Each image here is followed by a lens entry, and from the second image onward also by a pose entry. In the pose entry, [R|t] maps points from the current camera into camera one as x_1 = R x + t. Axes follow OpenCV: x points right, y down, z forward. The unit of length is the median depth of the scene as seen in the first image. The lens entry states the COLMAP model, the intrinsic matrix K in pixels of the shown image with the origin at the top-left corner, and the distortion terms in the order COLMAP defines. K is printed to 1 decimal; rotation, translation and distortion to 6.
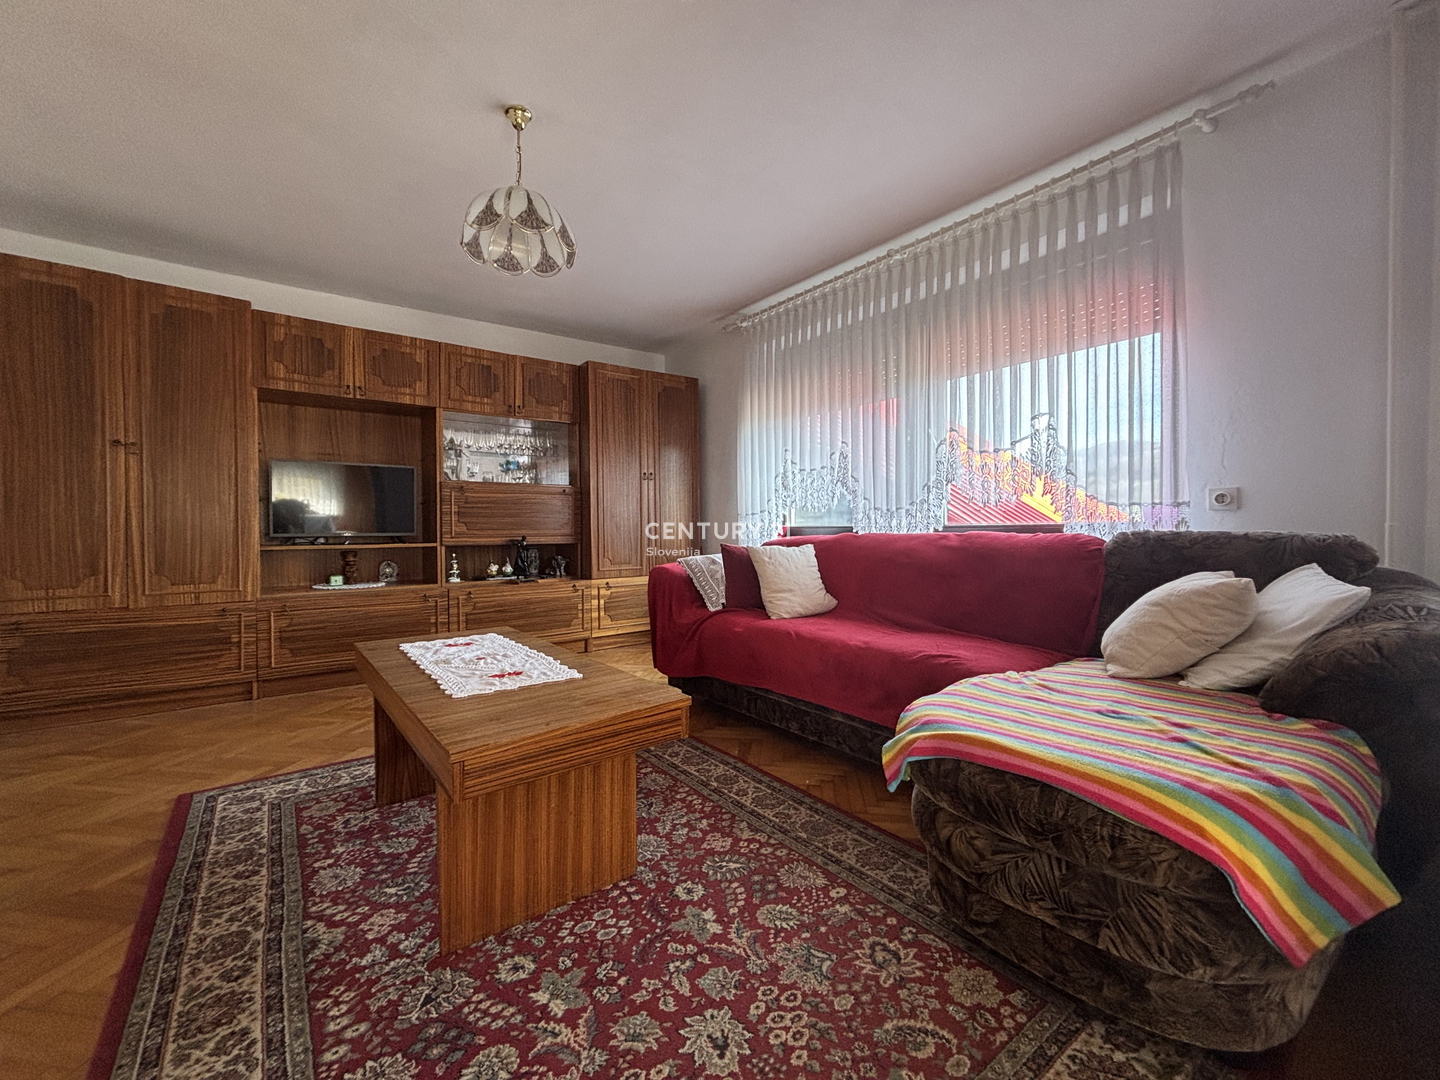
lens RADIAL K [[585.4, 0, 720.9], [0, 585.4, 539.8], [0, 0, 1]] dist [0.000628, 0.003651]
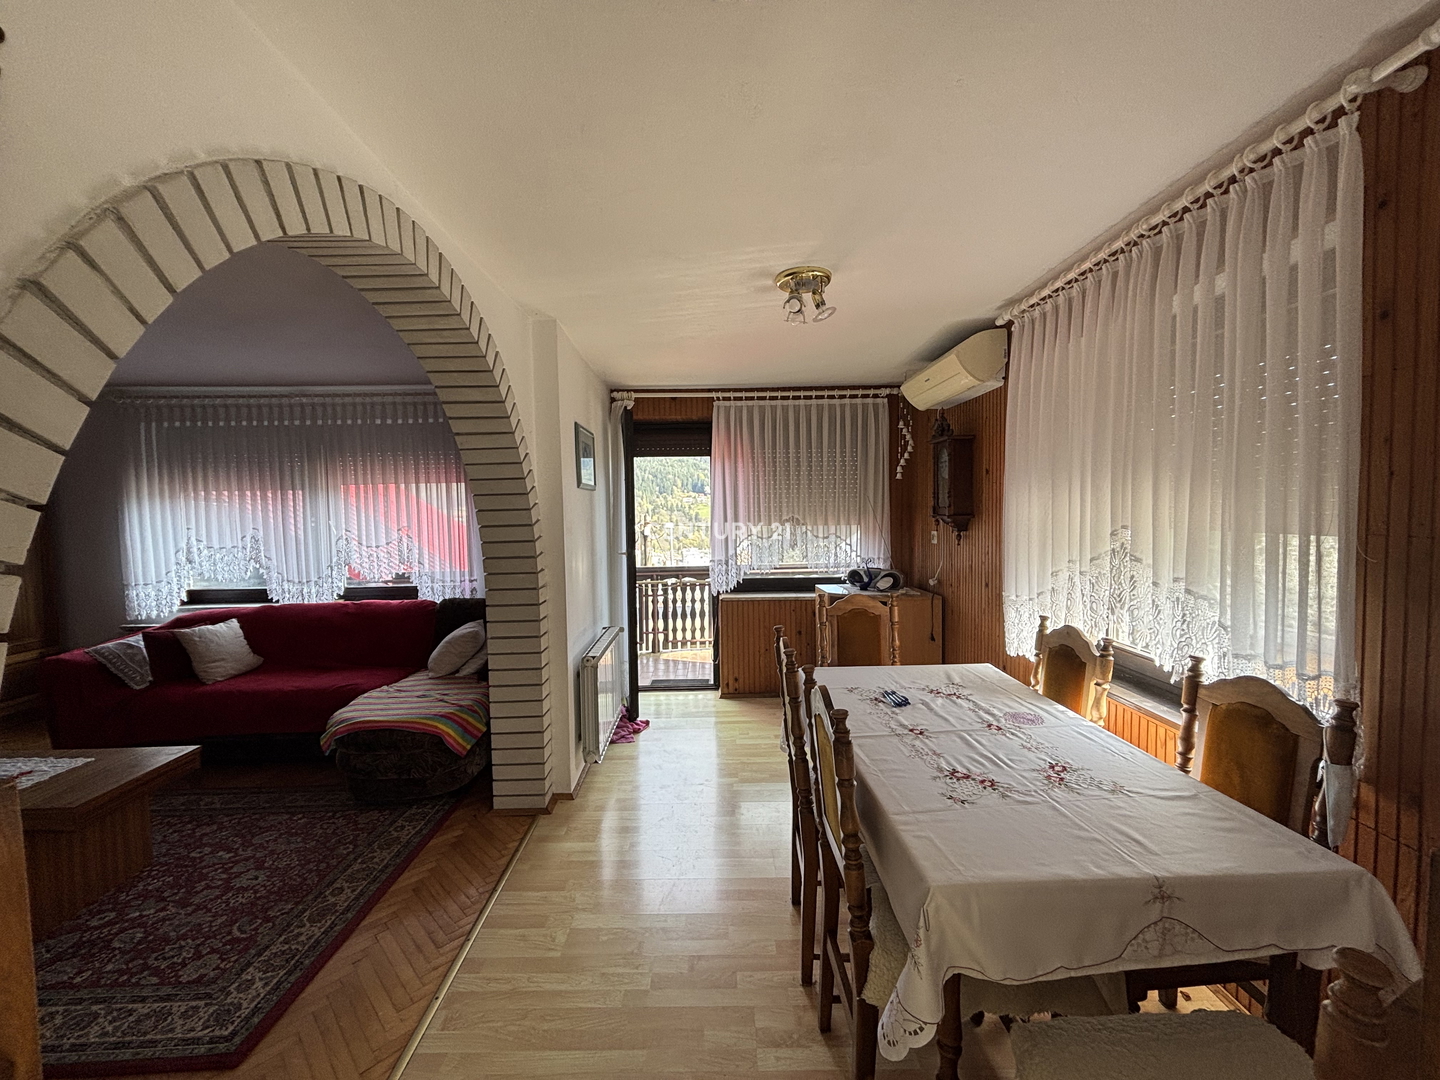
lens RADIAL K [[585.4, 0, 714.1], [0, 585.4, 541.7], [0, 0, 1]] dist [0.000628, 0.003651]
pose [[0.599974, -0.053545, 0.798225, -0.367396], [0.029034, 0.998558, 0.045160, -0.291459], [-0.799492, -0.003919, 0.600664, -0.995742]]
